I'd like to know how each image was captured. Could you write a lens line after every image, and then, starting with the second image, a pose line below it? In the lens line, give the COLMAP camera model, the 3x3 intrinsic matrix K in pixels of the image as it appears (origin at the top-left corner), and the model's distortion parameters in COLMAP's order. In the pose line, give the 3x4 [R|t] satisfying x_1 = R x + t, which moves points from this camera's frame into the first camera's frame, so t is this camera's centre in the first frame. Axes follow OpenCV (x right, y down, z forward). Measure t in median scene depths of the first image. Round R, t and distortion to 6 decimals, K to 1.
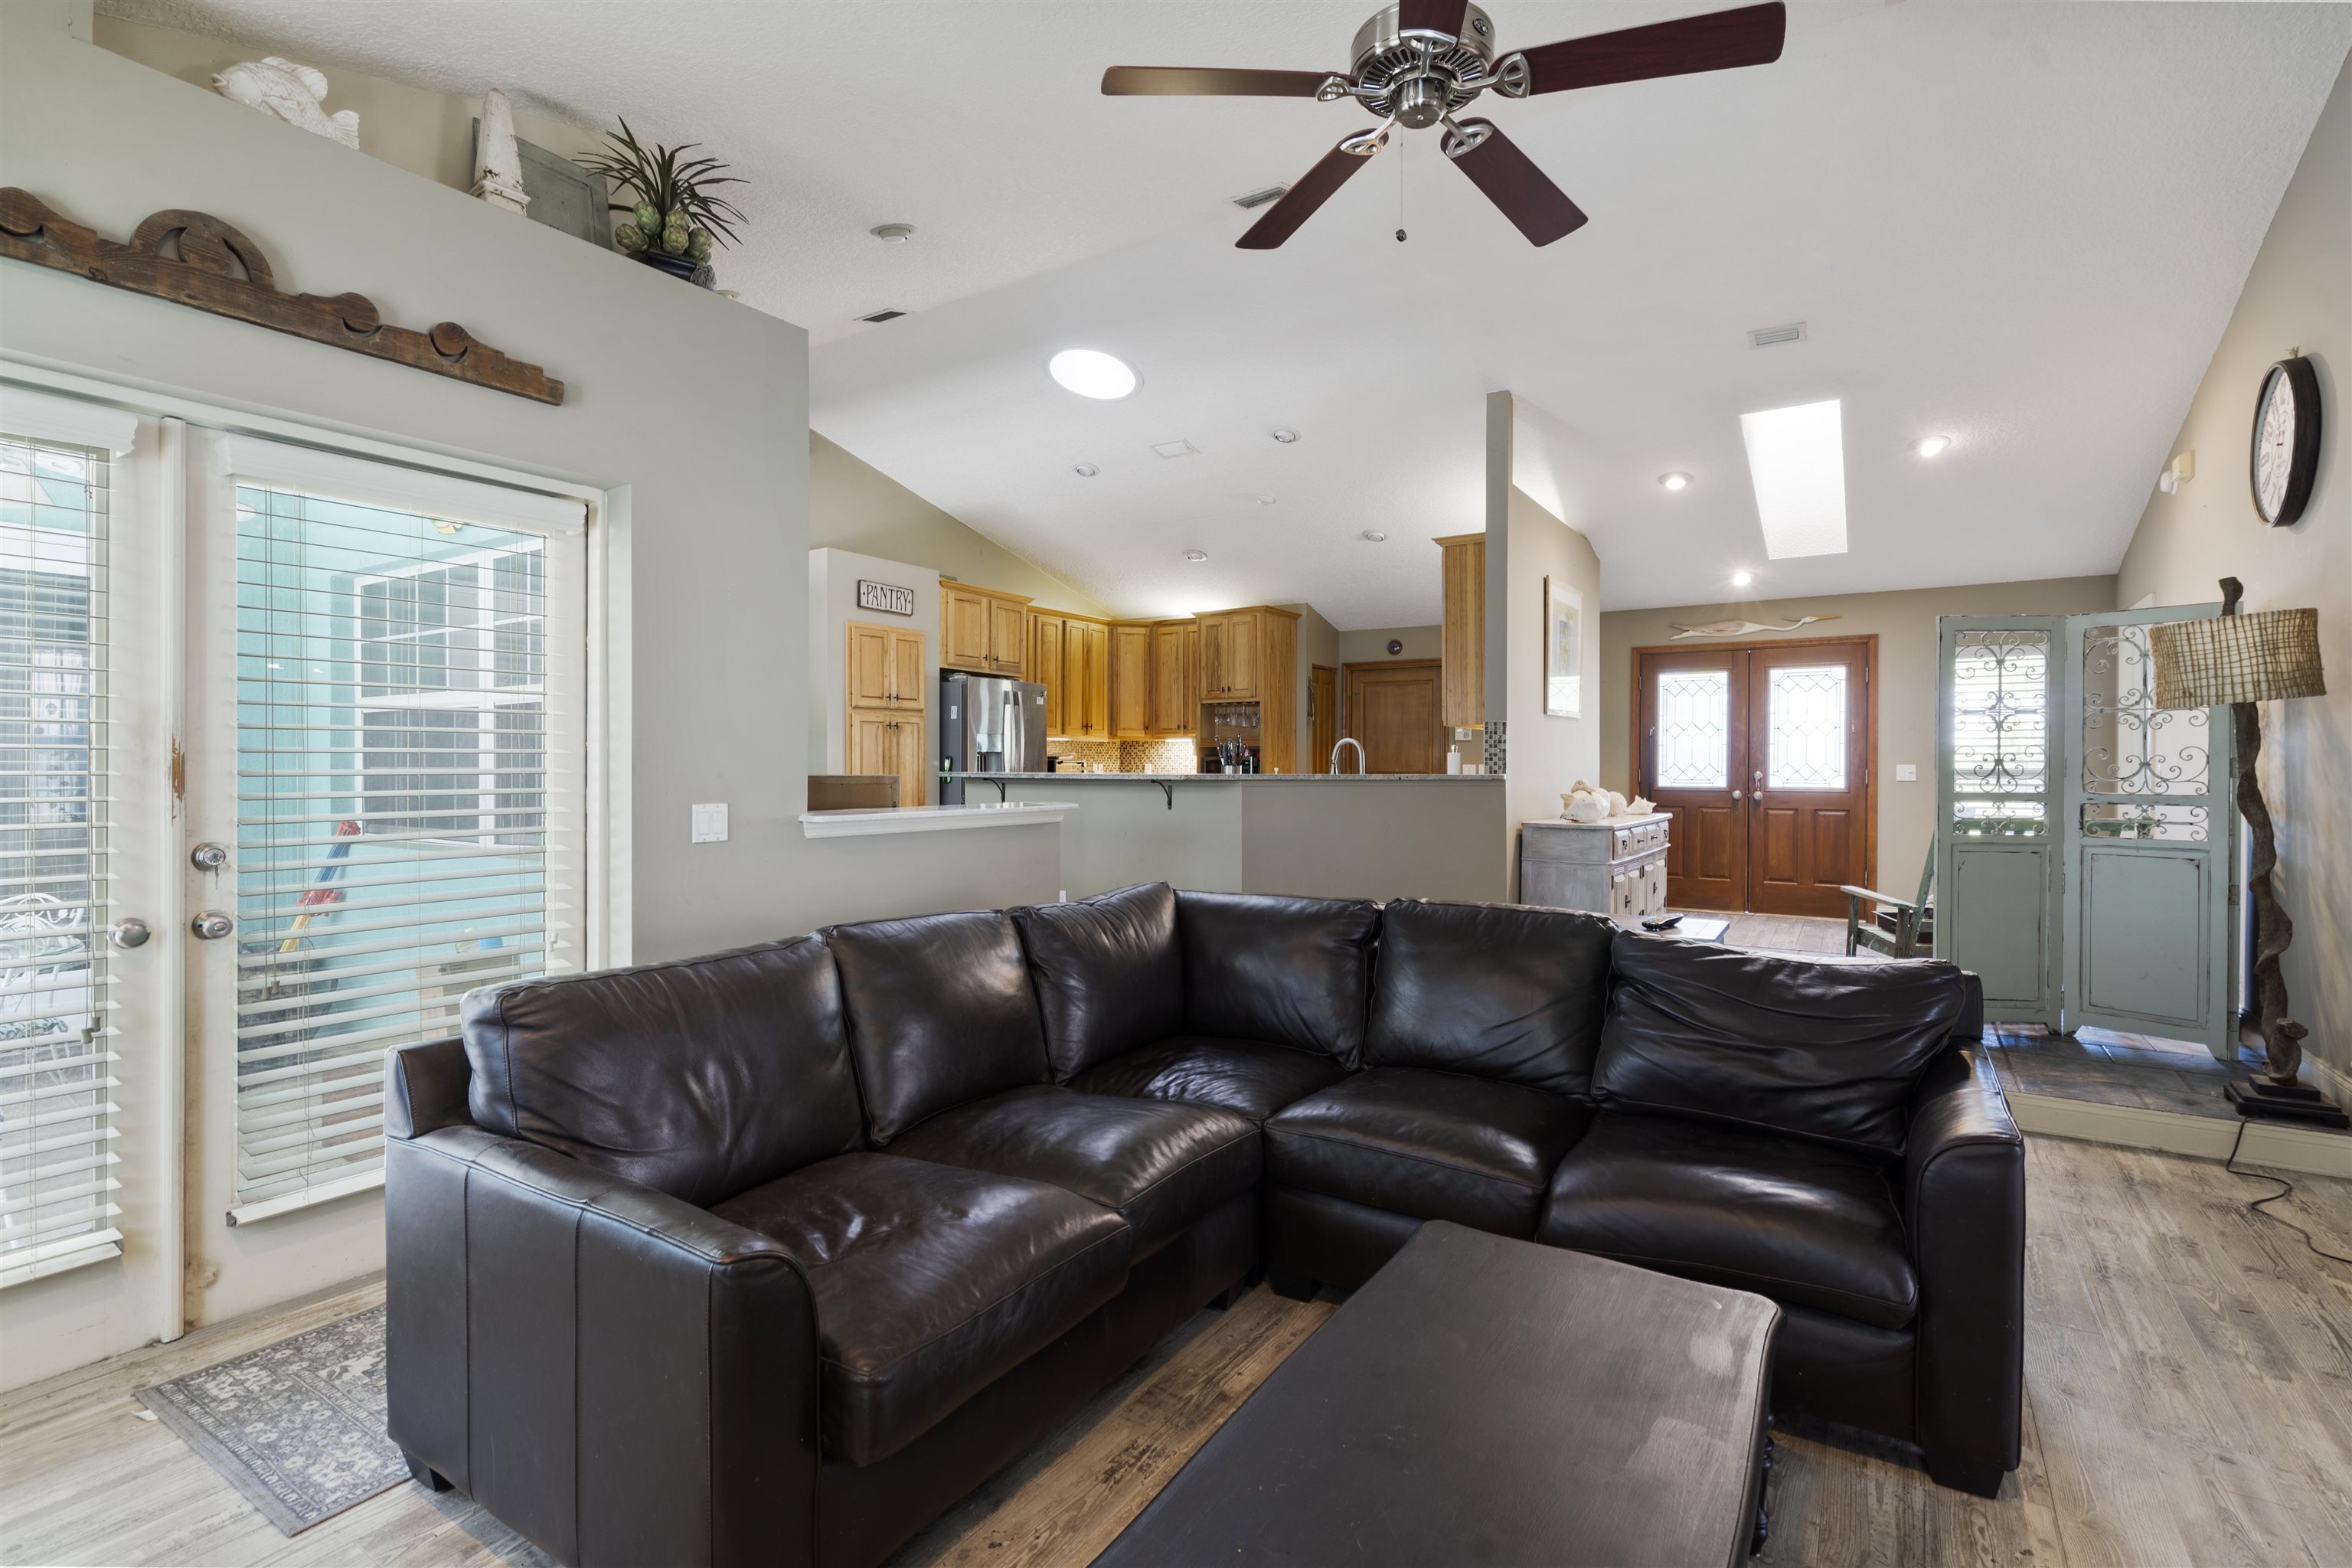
lens RADIAL K [[1080.8, 0, 1190.4], [0, 1080.8, 765.0], [0, 0, 1]] dist [-0.002122, 0.000992]
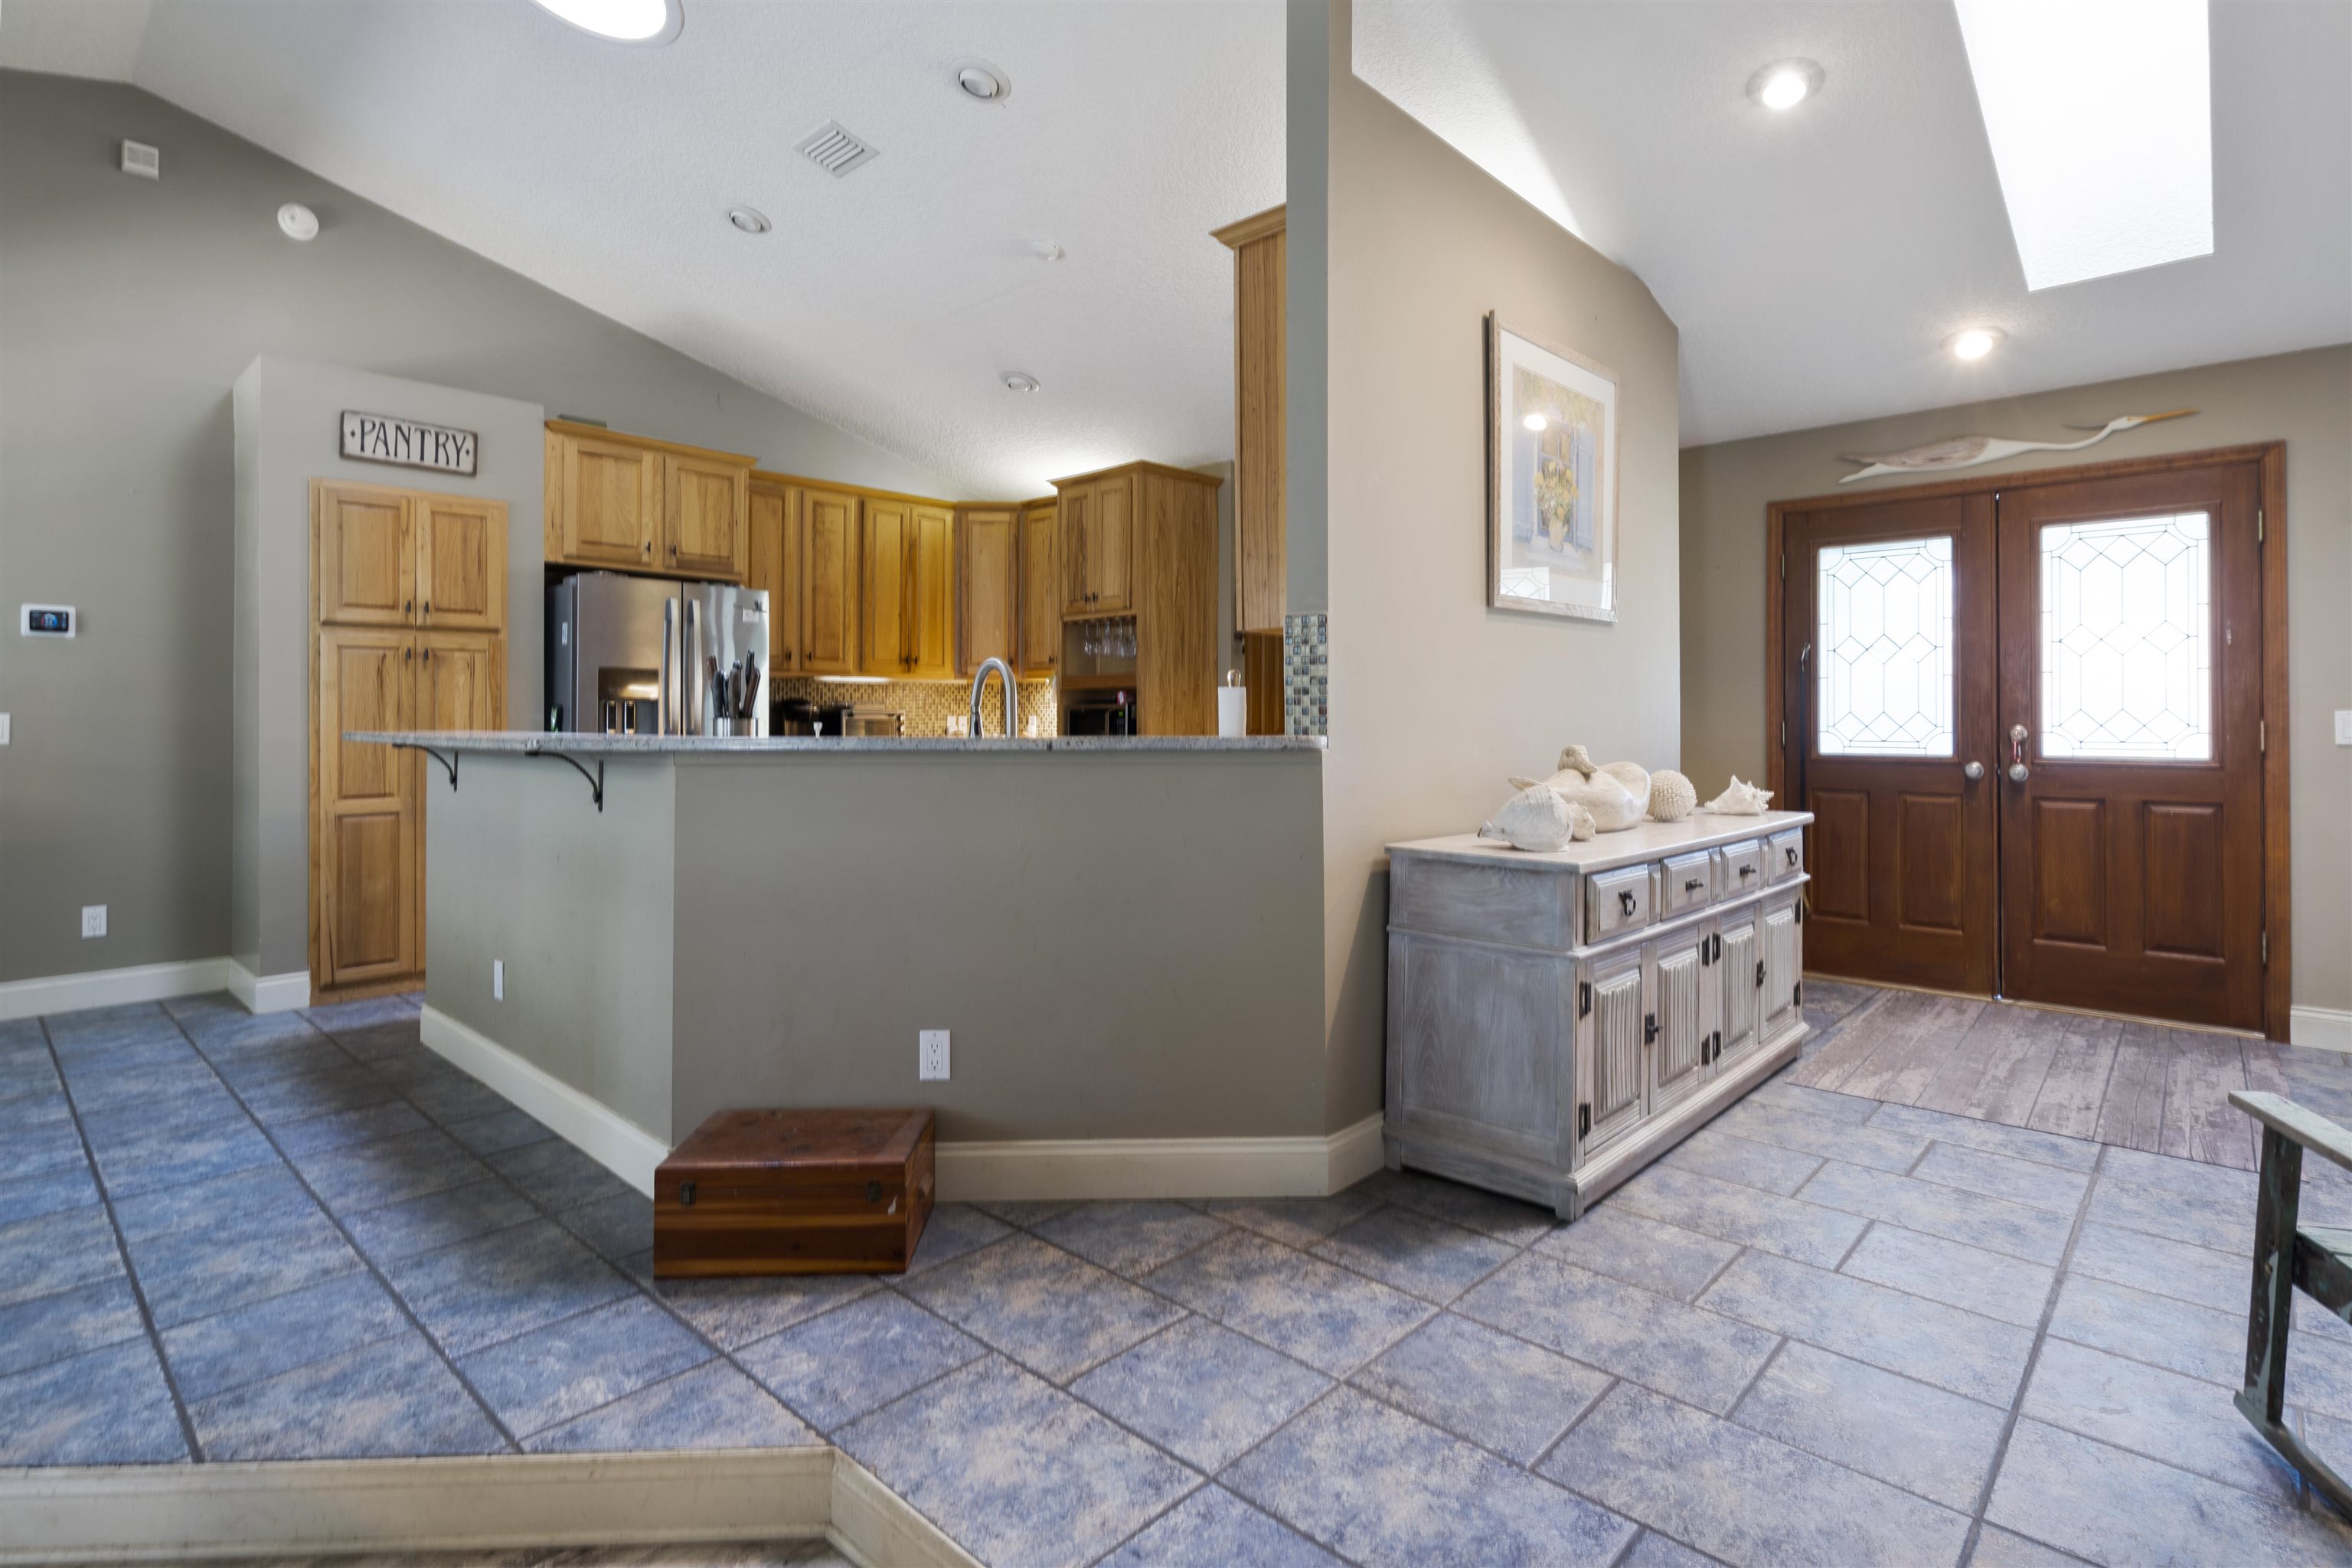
lens RADIAL K [[1164.1, 0, 1175.9], [0, 1164.1, 703.7], [0, 0, 1]] dist [0.004017, -0.001791]
pose [[0.985418, -0.005972, -0.170048, 0.225874], [0.003844, 0.999910, -0.012837, 0.000966], [0.170109, 0.011996, 0.985352, 0.385865]]
